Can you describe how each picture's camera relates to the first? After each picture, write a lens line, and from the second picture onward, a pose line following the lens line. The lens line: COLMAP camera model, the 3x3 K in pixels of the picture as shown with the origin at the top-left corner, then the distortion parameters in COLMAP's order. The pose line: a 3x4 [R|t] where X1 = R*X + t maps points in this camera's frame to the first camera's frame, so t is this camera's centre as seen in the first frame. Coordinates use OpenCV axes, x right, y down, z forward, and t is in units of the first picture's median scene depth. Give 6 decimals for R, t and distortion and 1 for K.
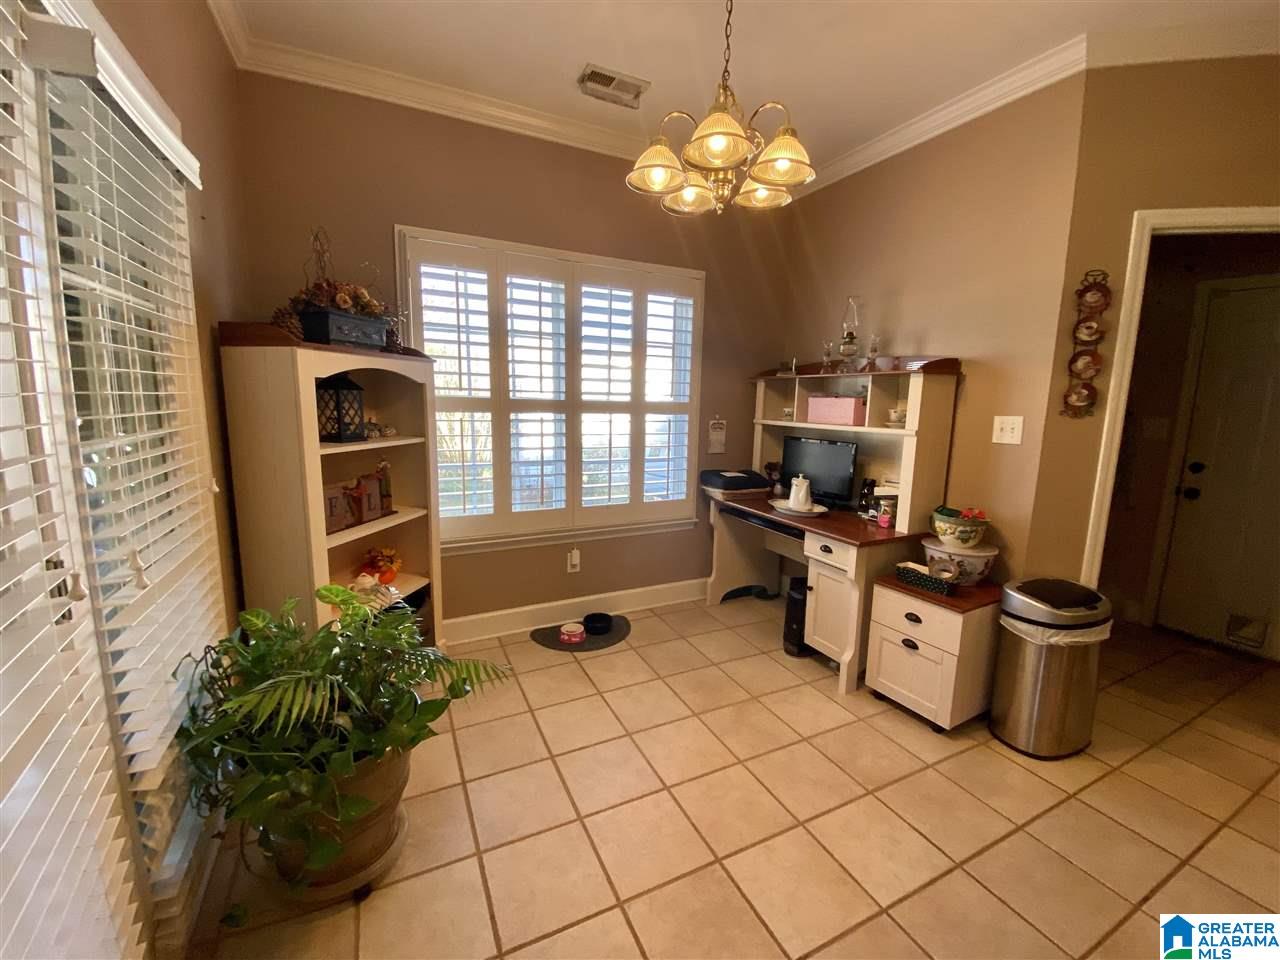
lens RADIAL K [[523.5, 0, 634.7], [0, 523.5, 472.9], [0, 0, 1]] dist [0.023999, -0.000139]
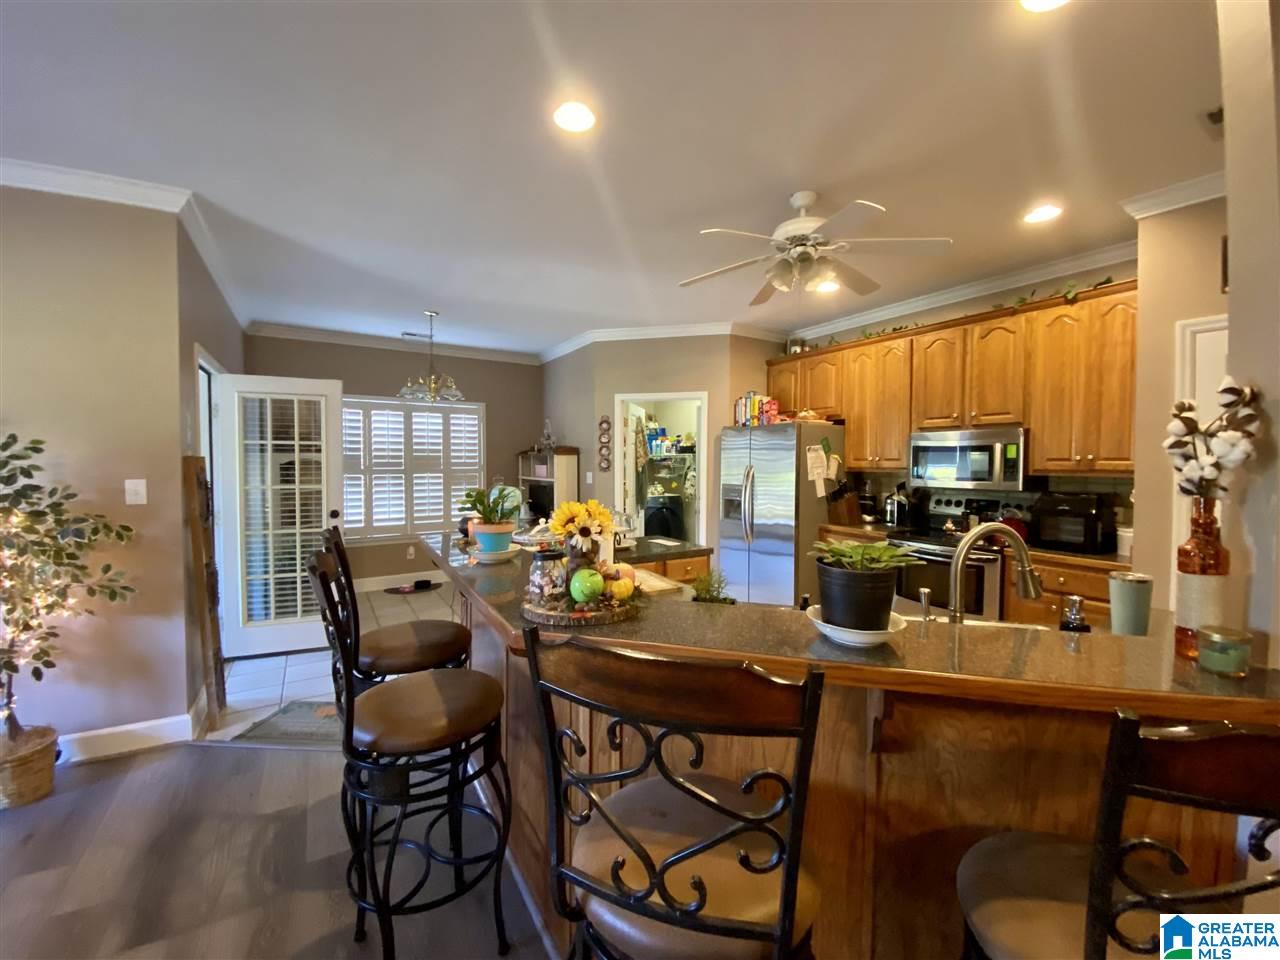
lens RADIAL K [[560.0, 0, 680.5], [0, 560.0, 477.4], [0, 0, 1]] dist [-0.001058, -0.000414]
pose [[0.991065, -0.022924, 0.131394, 0.679725], [0.038065, 0.992762, -0.113904, 0.190473], [-0.127832, 0.117887, 0.984765, -1.326425]]
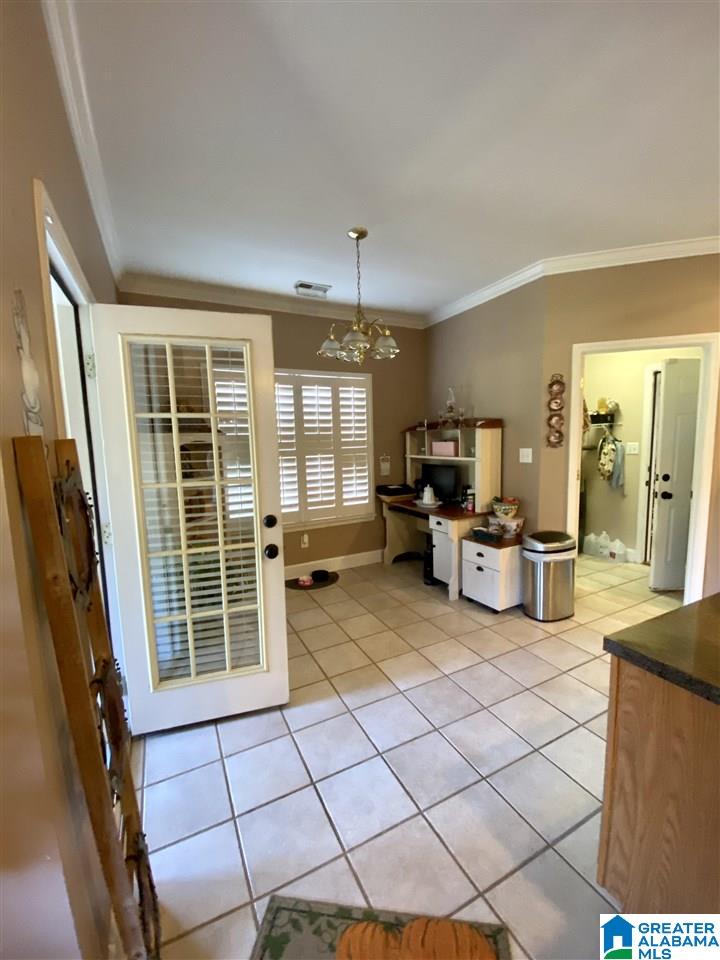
lens RADIAL K [[392.6, 0, 361.1], [0, 392.6, 486.0], [0, 0, 1]] dist [0.023999, -0.000139]
pose [[0.998708, -0.049008, 0.013424, 0.071262], [0.049352, 0.998427, -0.026597, 0.033740], [-0.012100, 0.027225, 0.999556, -0.365275]]
